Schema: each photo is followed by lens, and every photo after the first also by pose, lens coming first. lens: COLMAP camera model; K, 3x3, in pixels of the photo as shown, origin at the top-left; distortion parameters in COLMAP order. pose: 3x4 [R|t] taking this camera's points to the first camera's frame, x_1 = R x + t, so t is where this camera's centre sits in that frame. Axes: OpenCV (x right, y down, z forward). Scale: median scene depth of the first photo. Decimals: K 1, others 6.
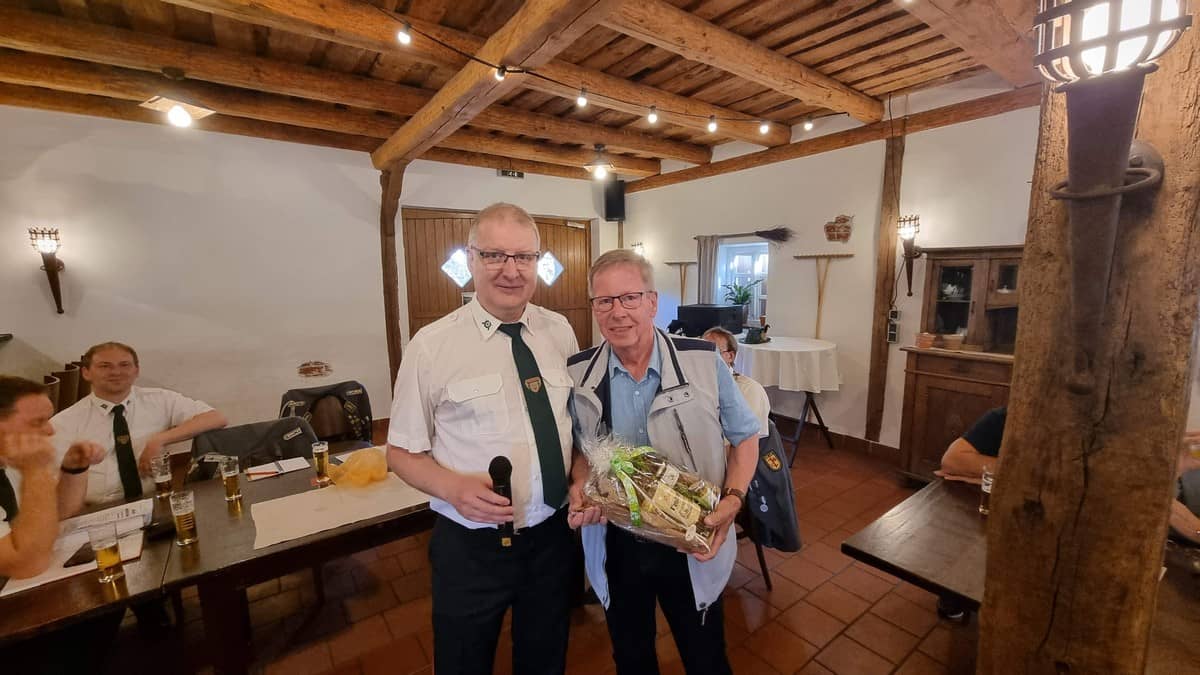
lens RADIAL K [[490.2, 0, 600.7], [0, 490.2, 345.3], [0, 0, 1]] dist [0.003064, -0.003842]
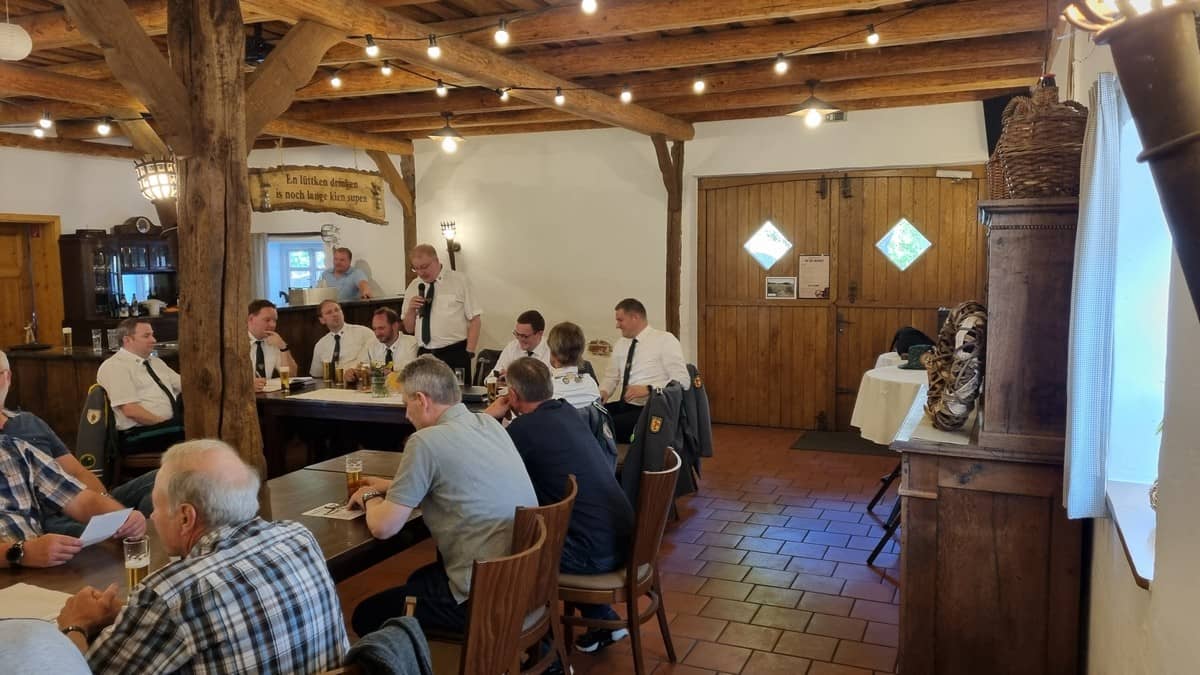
lens RADIAL K [[896.2, 0, 601.0], [0, 896.2, 335.8], [0, 0, 1]] dist [0.064333, -0.006493]
pose [[0.509895, 0.080541, -0.856458, 1.226242], [-0.119179, 0.992620, 0.022392, -0.022072], [0.851941, 0.090654, 0.515730, 0.067089]]
